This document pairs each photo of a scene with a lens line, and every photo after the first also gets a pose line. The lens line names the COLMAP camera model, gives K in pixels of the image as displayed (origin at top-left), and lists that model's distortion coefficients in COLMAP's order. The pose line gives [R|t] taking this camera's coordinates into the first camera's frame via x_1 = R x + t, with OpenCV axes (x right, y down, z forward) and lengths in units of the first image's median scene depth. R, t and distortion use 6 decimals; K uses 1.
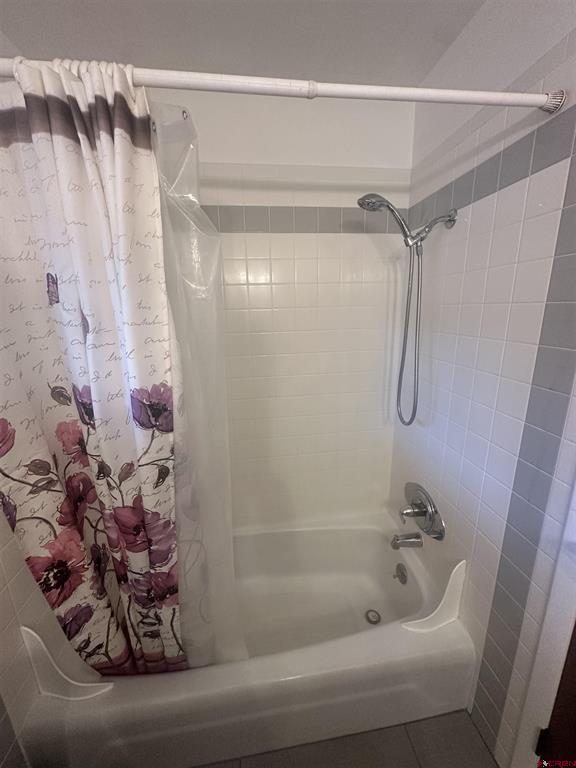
lens RADIAL K [[309.1, 0, 288.0], [0, 309.1, 384.0], [0, 0, 1]] dist [-0.000405, -0.000092]
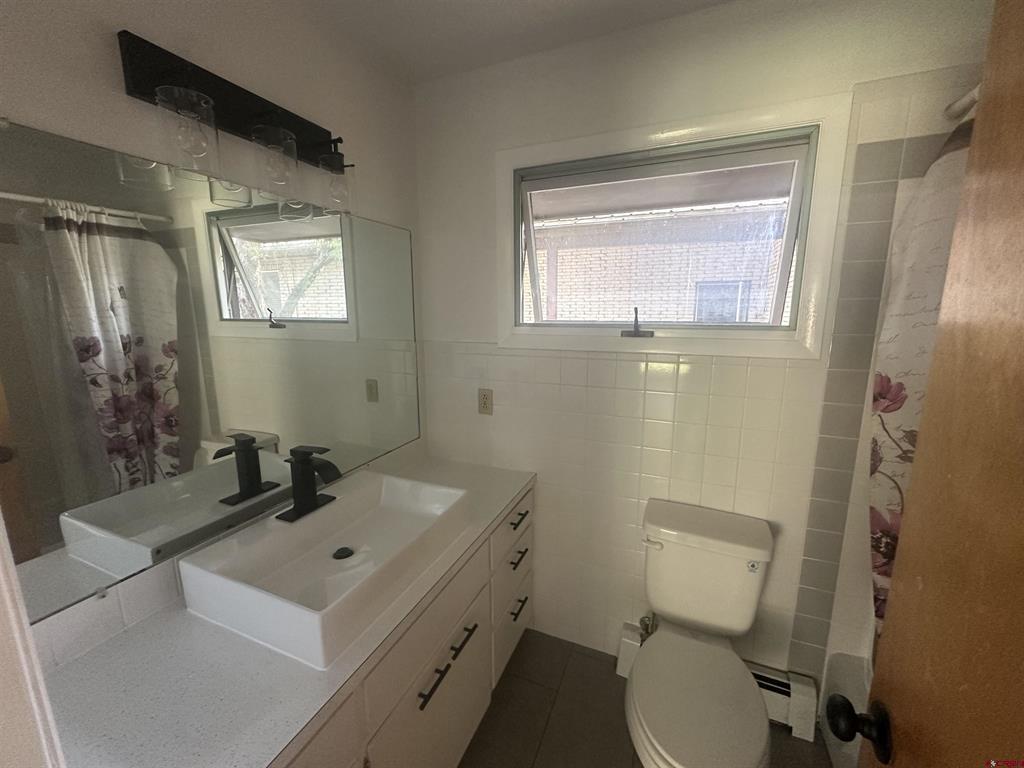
lens RADIAL K [[412.1, 0, 512.0], [0, 412.1, 384.0], [0, 0, 1]] dist [-0.000405, -0.000092]
pose [[-0.516392, 0.179500, -0.837329, 1.027698], [-0.194259, 0.927741, 0.318684, -0.084221], [0.834028, 0.327225, -0.444208, 0.409112]]
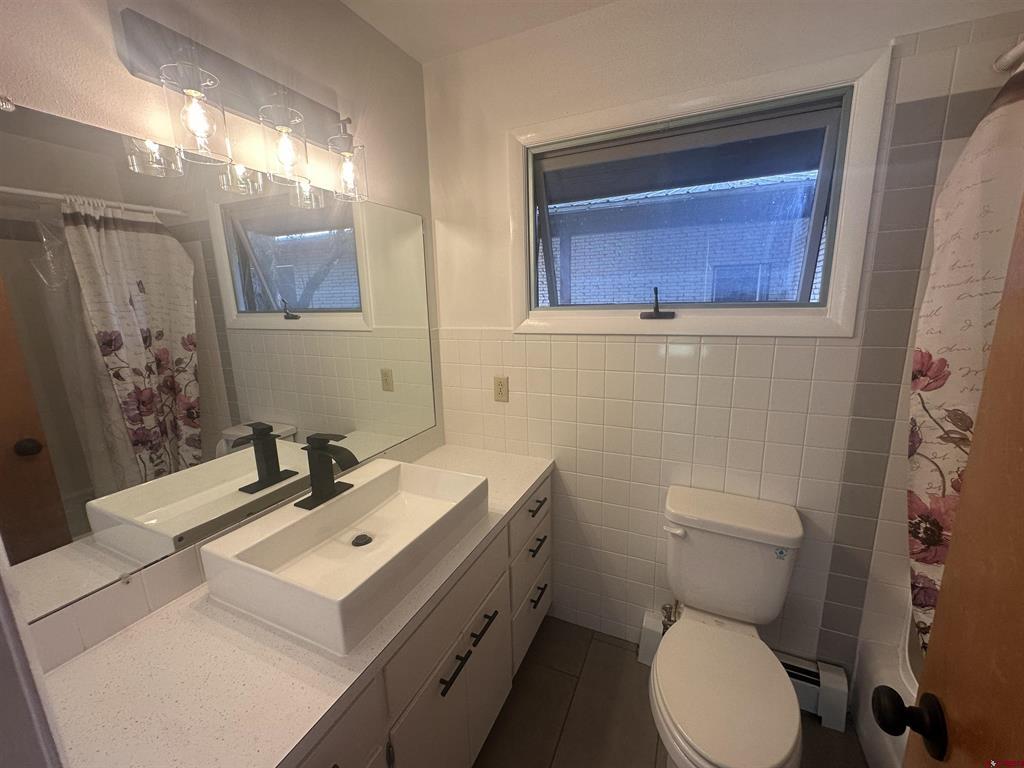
lens RADIAL K [[412.1, 0, 512.0], [0, 412.1, 384.0], [0, 0, 1]] dist [-0.000405, -0.000092]
pose [[-0.541531, 0.206754, -0.814860, 1.005698], [-0.168127, 0.923069, 0.345942, -0.048083], [0.823698, 0.324338, -0.465110, 0.391518]]
